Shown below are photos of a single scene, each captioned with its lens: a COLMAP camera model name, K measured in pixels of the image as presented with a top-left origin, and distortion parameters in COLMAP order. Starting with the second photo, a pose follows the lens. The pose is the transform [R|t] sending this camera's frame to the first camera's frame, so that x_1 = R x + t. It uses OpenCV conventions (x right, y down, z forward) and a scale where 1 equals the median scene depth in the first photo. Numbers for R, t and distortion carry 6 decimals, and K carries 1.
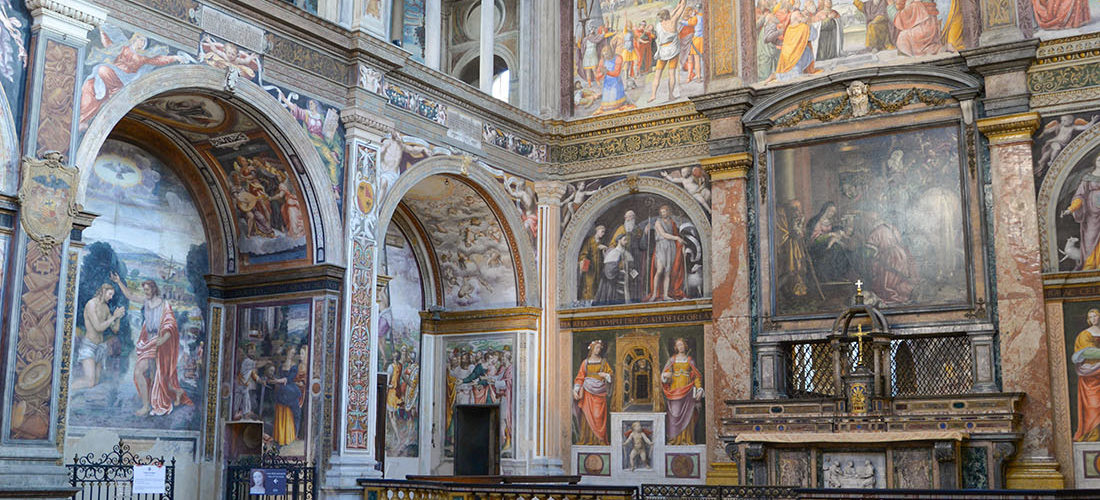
lens RADIAL K [[1267.9, 0, 548.5], [0, 1267.9, 248.5], [0, 0, 1]] dist [-0.052818, 0.000000]
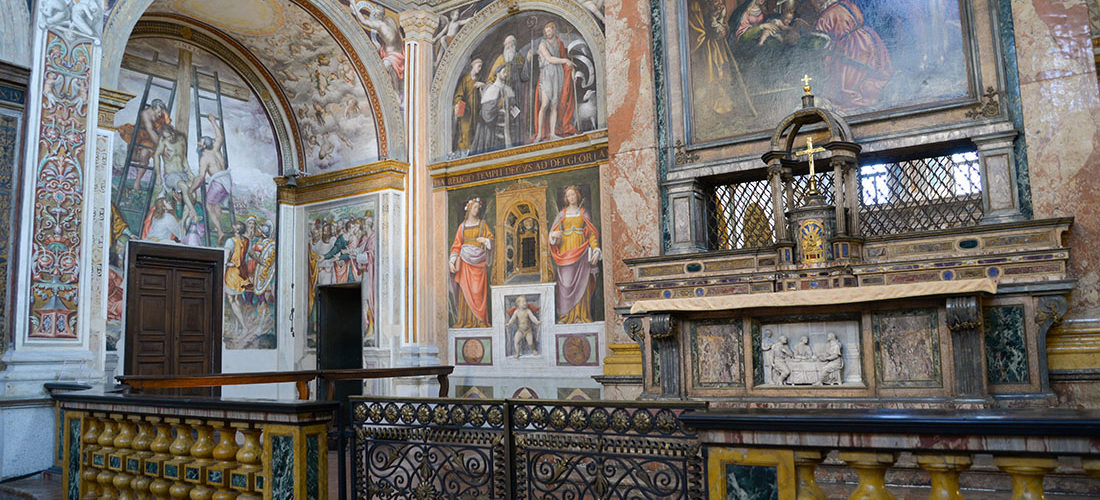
lens RADIAL K [[843.7, 0, 551.0], [0, 843.7, 250.1], [0, 0, 1]] dist [-0.068673, 0.008362]
pose [[0.999159, -0.034582, -0.022012, 0.105988], [0.035640, 0.998130, 0.049654, 0.087110], [0.020254, -0.050397, 0.998524, 0.502334]]
